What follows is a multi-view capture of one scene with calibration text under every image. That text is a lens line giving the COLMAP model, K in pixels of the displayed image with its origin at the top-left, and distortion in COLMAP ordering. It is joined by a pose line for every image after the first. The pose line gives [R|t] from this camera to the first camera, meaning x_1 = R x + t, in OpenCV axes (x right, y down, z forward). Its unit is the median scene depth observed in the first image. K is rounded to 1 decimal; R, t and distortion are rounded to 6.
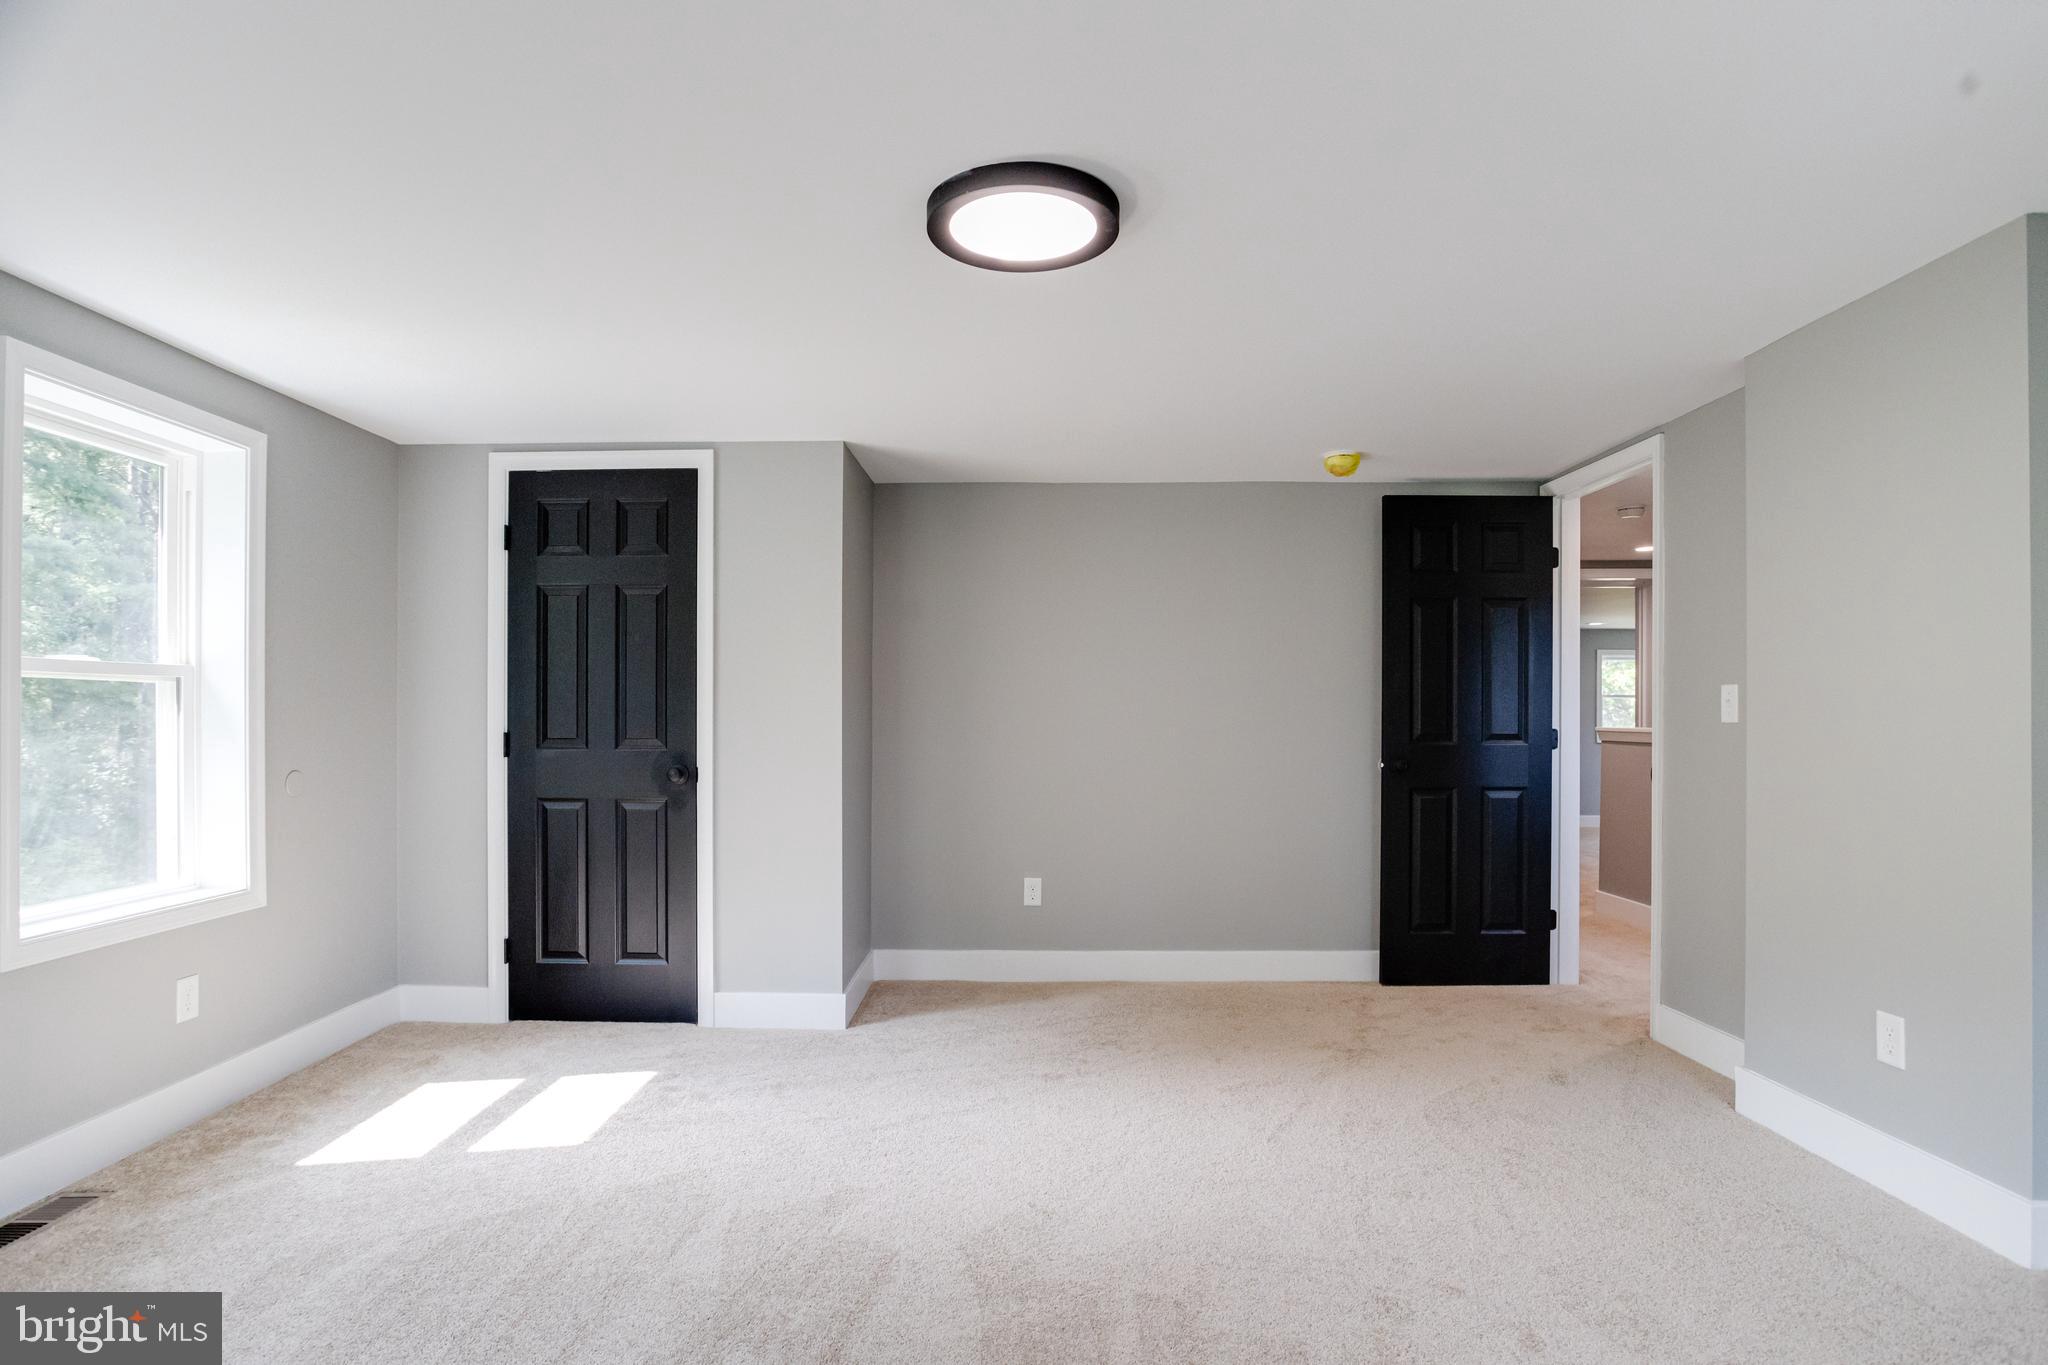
lens RADIAL K [[1026.8, 0, 1016.0], [0, 1026.8, 724.6], [0, 0, 1]] dist [-0.049318, 0.027651]
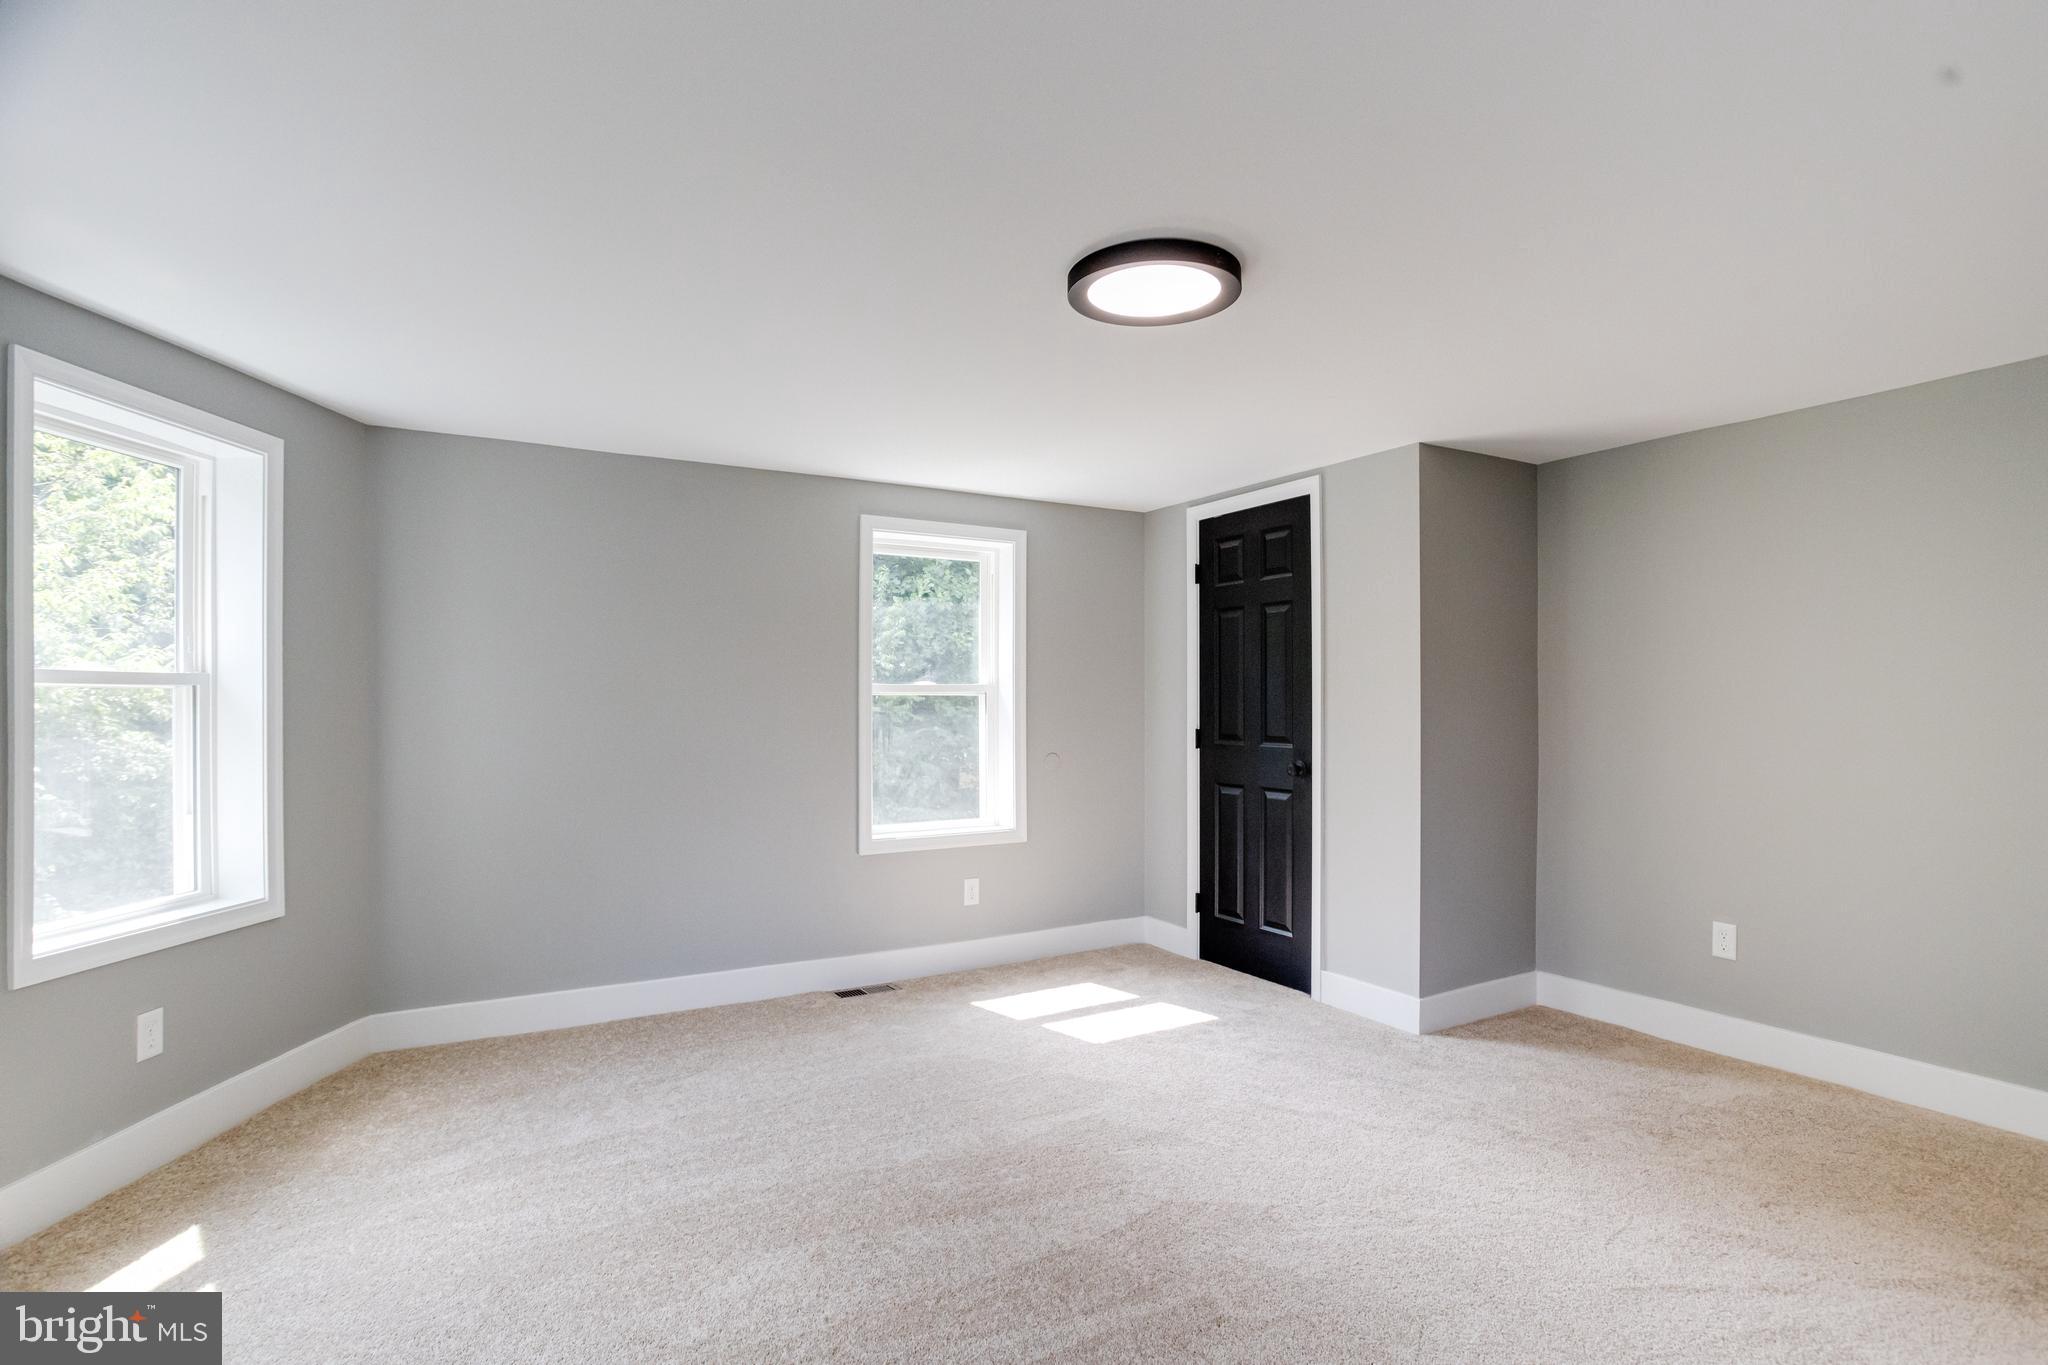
lens RADIAL K [[1036.2, 0, 1019.5], [0, 1036.2, 699.0], [0, 0, 1]] dist [-0.039254, 0.015811]
pose [[0.518559, -0.003457, -0.855035, 0.489929], [-0.000713, 0.999990, -0.004476, -0.023399], [0.855041, 0.002931, 0.518552, 0.151469]]
